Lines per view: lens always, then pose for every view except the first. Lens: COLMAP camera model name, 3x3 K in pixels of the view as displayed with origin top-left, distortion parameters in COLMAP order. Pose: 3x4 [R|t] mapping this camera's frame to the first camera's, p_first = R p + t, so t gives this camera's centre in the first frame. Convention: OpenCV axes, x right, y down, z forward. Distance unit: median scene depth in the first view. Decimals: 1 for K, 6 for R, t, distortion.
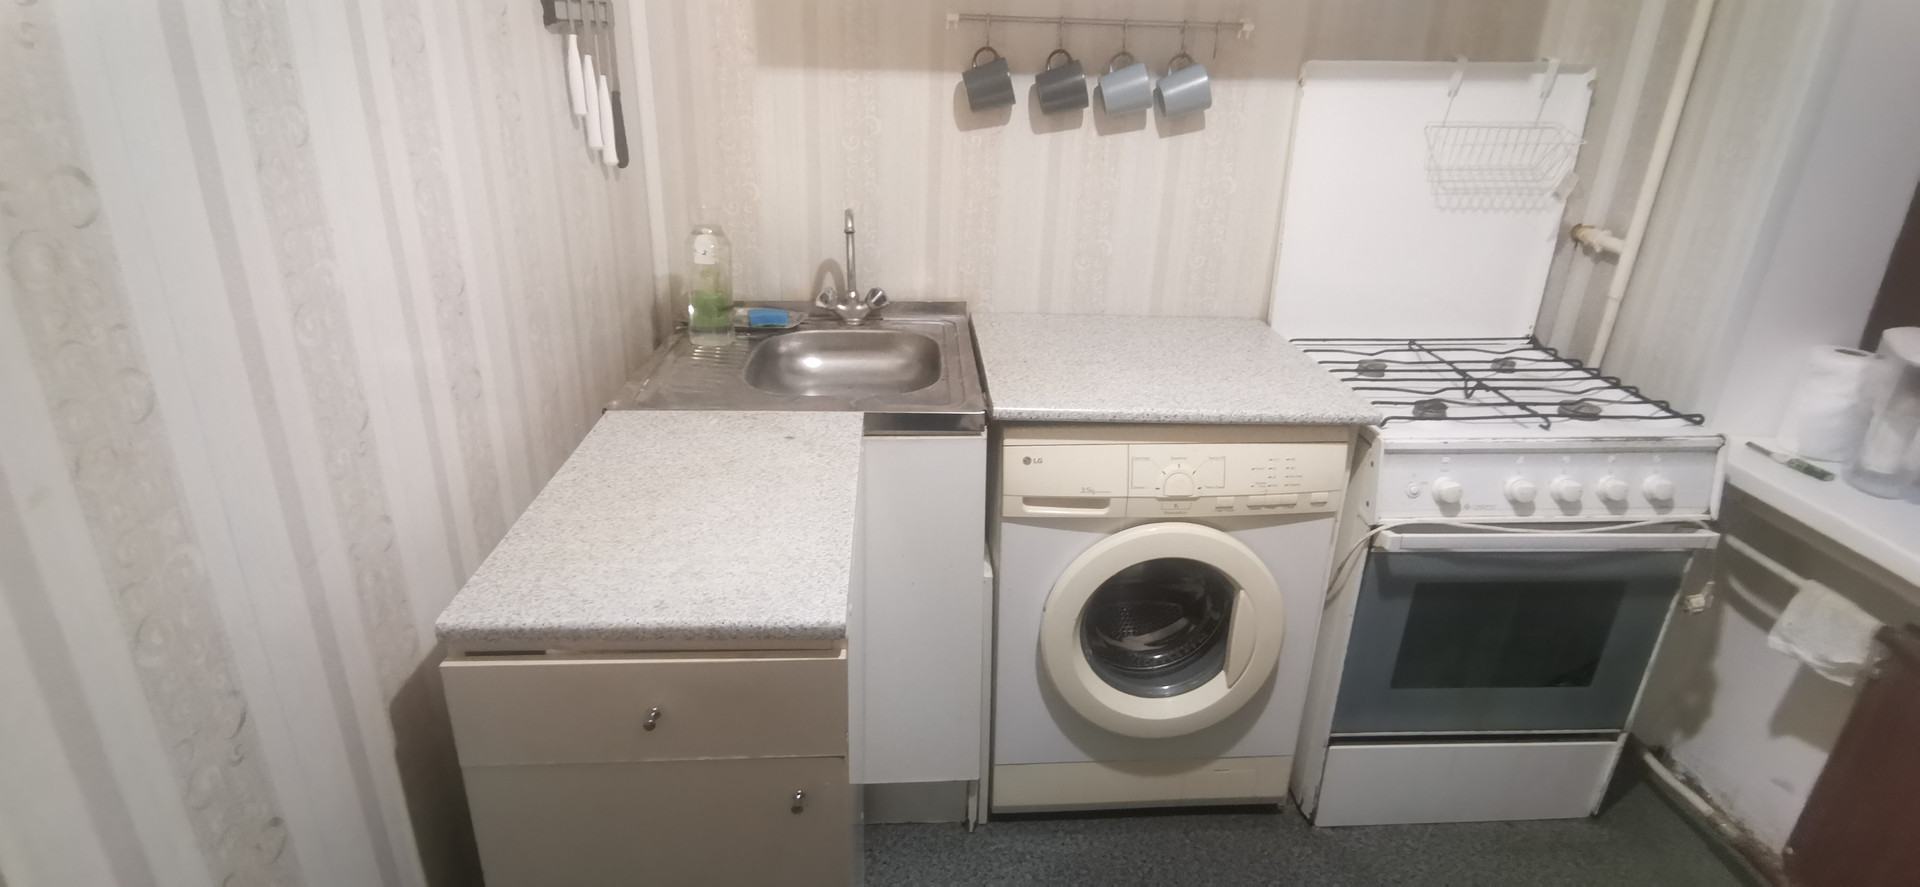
lens RADIAL K [[934.7, 0, 957.7], [0, 934.7, 448.8], [0, 0, 1]] dist [0.014232, -0.020341]
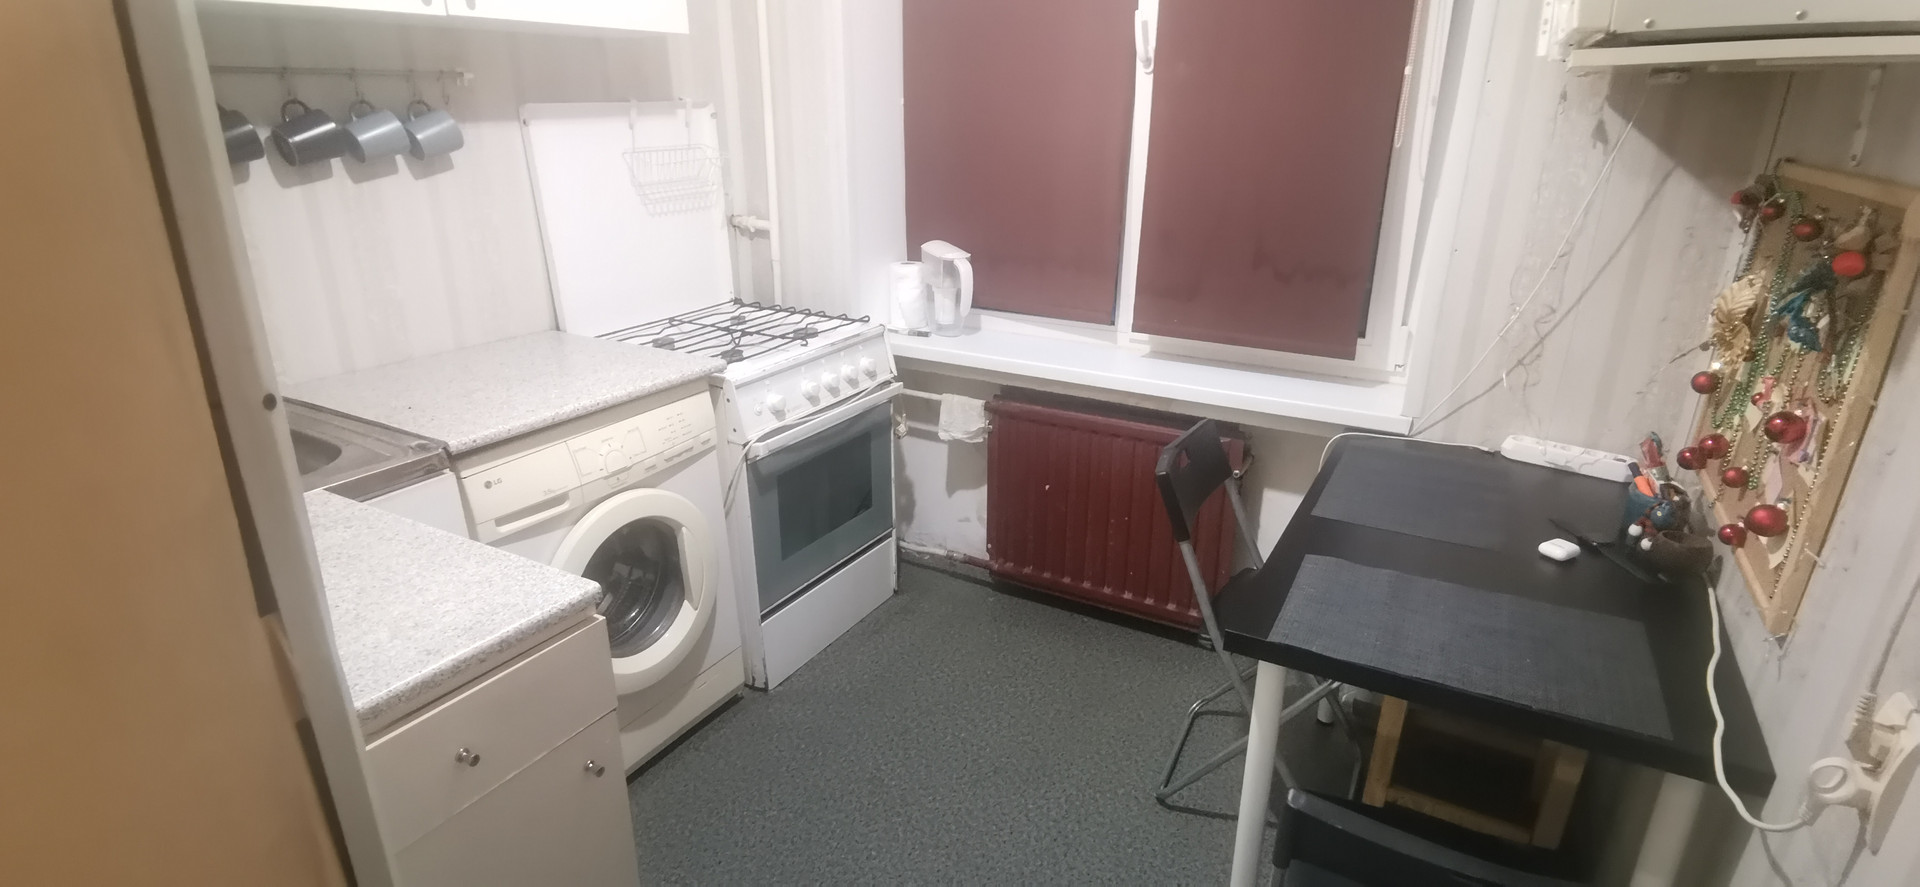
lens RADIAL K [[934.3, 0, 958.1], [0, 934.3, 448.0], [0, 0, 1]] dist [0.002925, 0.000338]
pose [[0.549996, -0.312038, 0.774685, -0.396371], [0.339354, 0.931052, 0.134093, 0.011326], [-0.763114, 0.189142, 0.617967, -0.053120]]
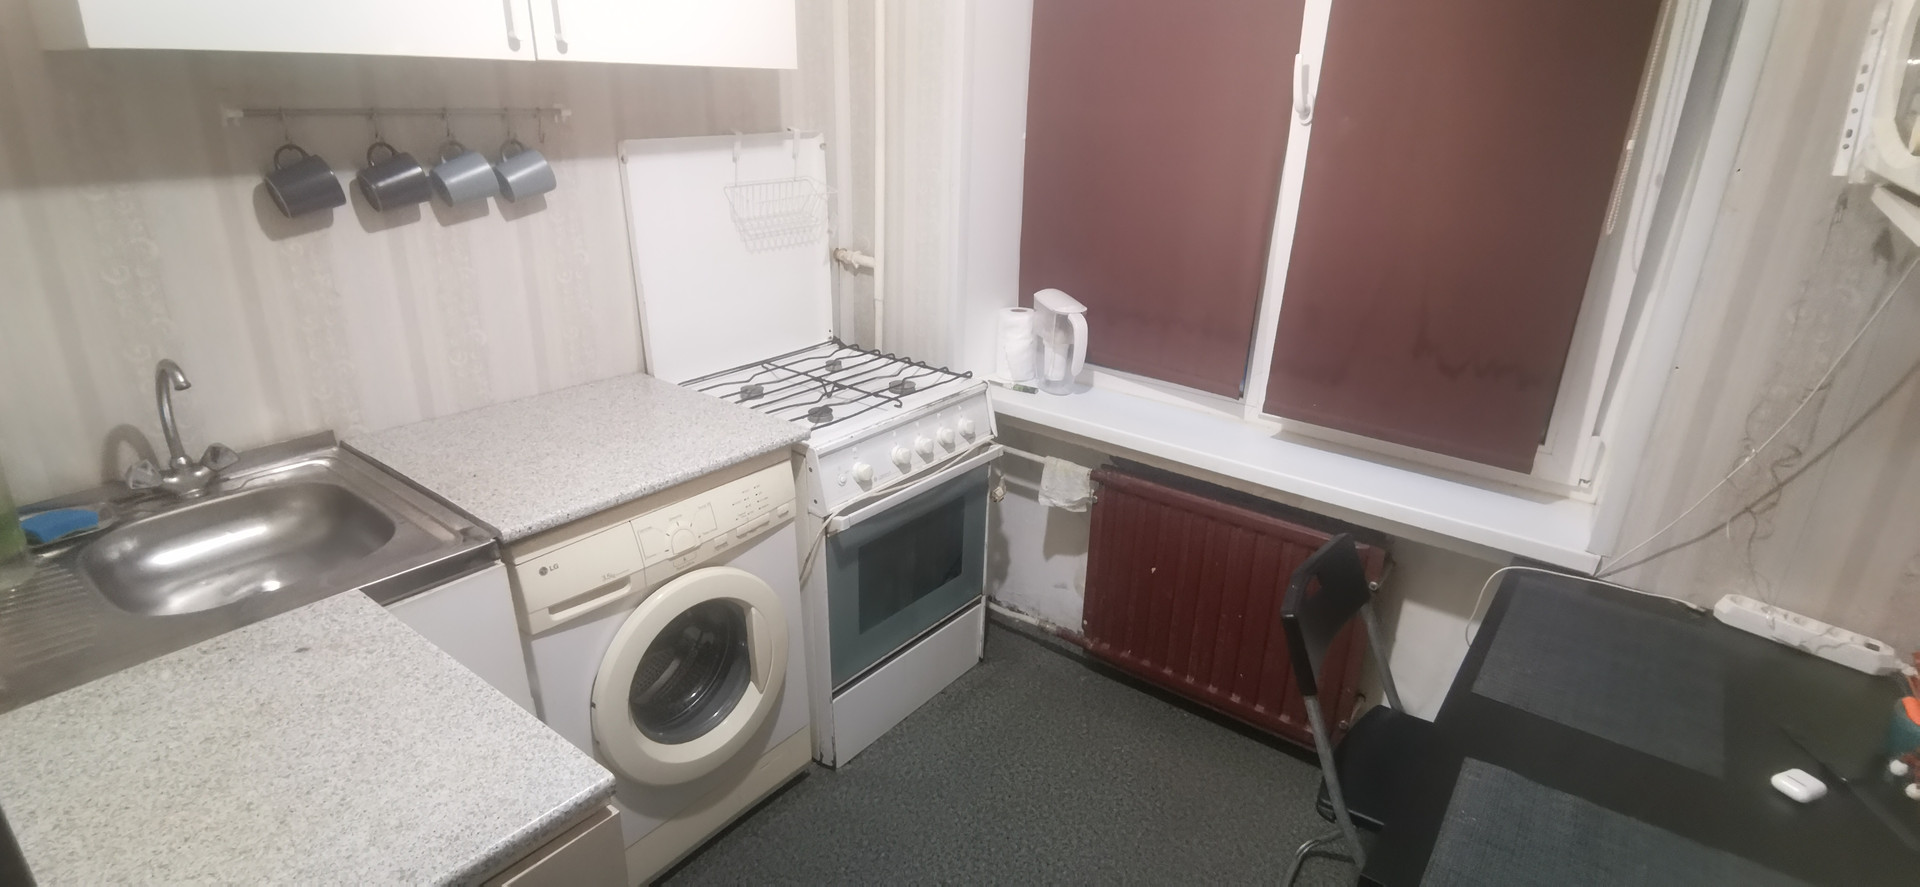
lens RADIAL K [[934.7, 0, 957.7], [0, 934.7, 448.8], [0, 0, 1]] dist [0.014232, -0.020341]
pose [[0.657196, -0.281720, 0.699091, -0.263444], [0.287595, 0.951074, 0.112904, -0.086693], [-0.696694, 0.126855, 0.706063, -0.008870]]
